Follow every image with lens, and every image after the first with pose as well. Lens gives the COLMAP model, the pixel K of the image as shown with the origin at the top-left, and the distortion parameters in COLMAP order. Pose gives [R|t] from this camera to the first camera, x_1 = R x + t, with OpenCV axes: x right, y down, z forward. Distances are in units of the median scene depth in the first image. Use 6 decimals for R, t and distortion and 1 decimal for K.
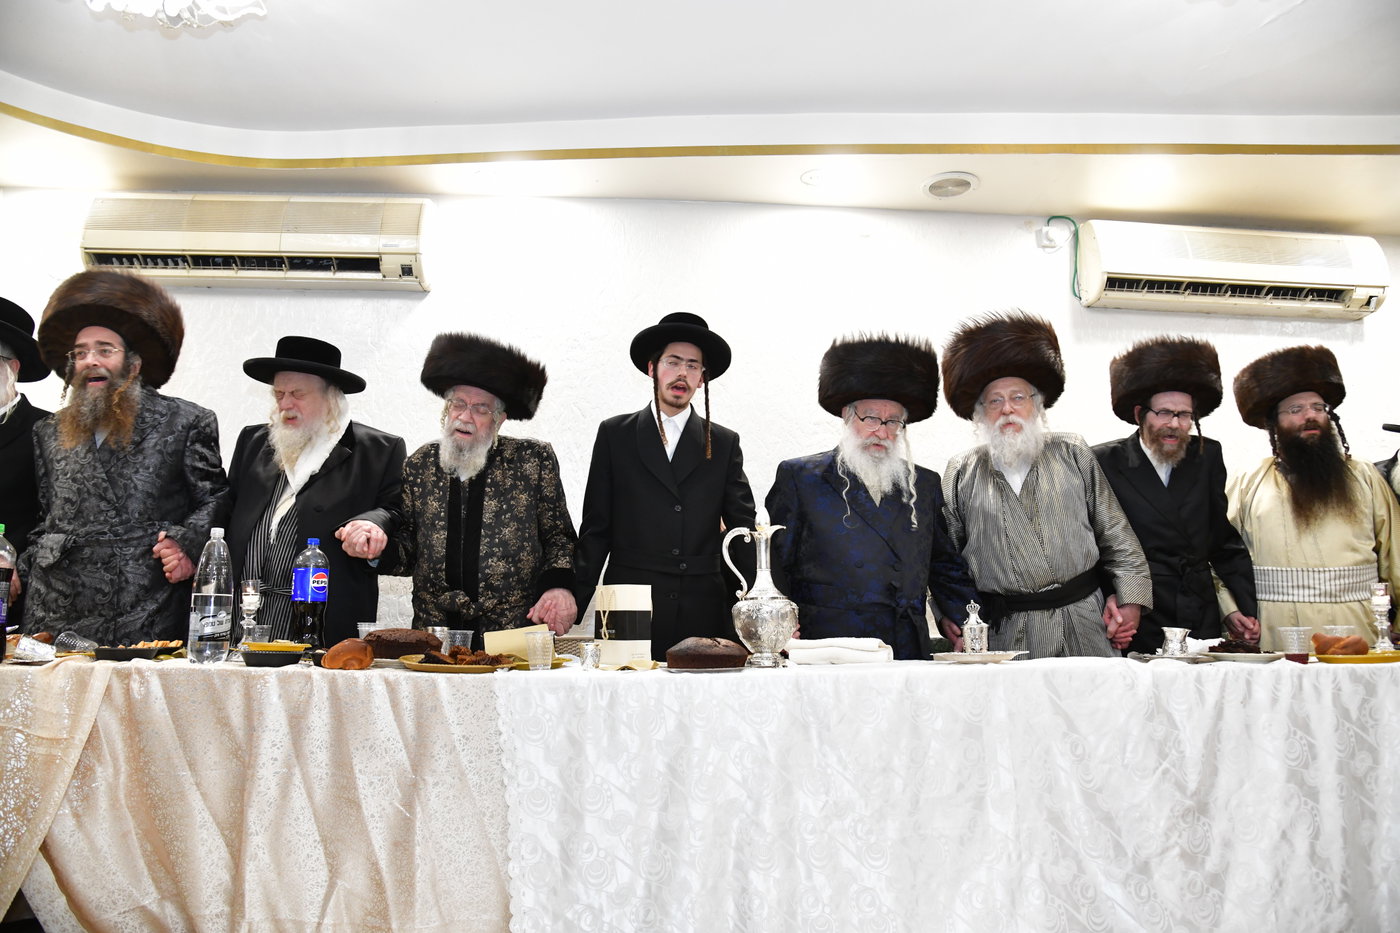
lens RADIAL K [[959.6, 0, 688.6], [0, 959.6, 464.1], [0, 0, 1]] dist [-0.108623, 0.052422]
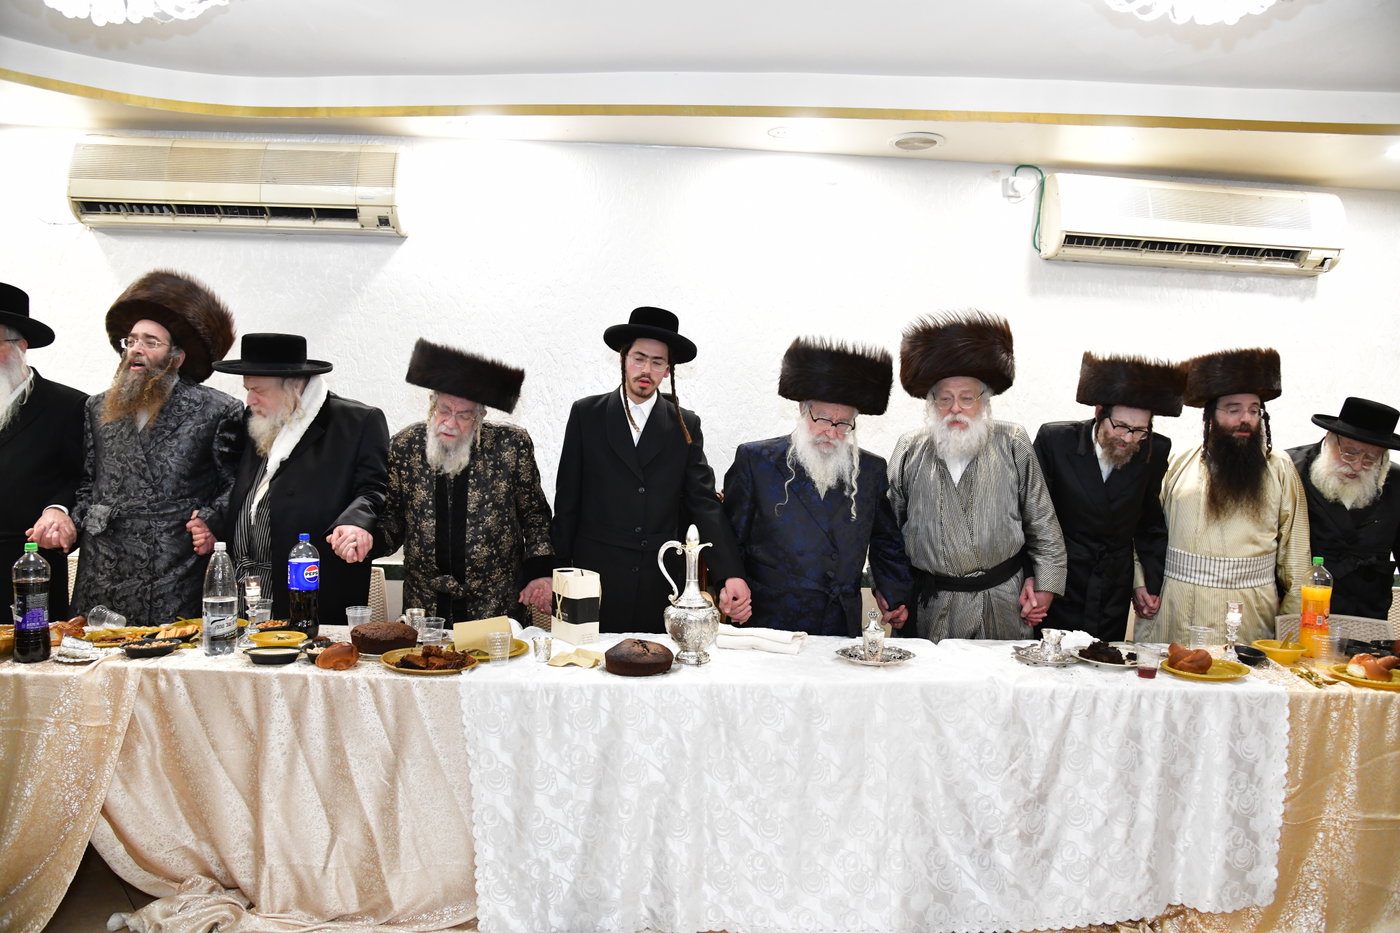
lens RADIAL K [[959.6, 0, 682.0], [0, 959.6, 480.5], [0, 0, 1]] dist [-0.108623, 0.052422]
pose [[0.999735, 0.022184, -0.006108, 0.080433], [-0.020497, 0.979242, 0.201656, -0.274710], [0.010455, -0.201477, 0.979437, -0.125979]]
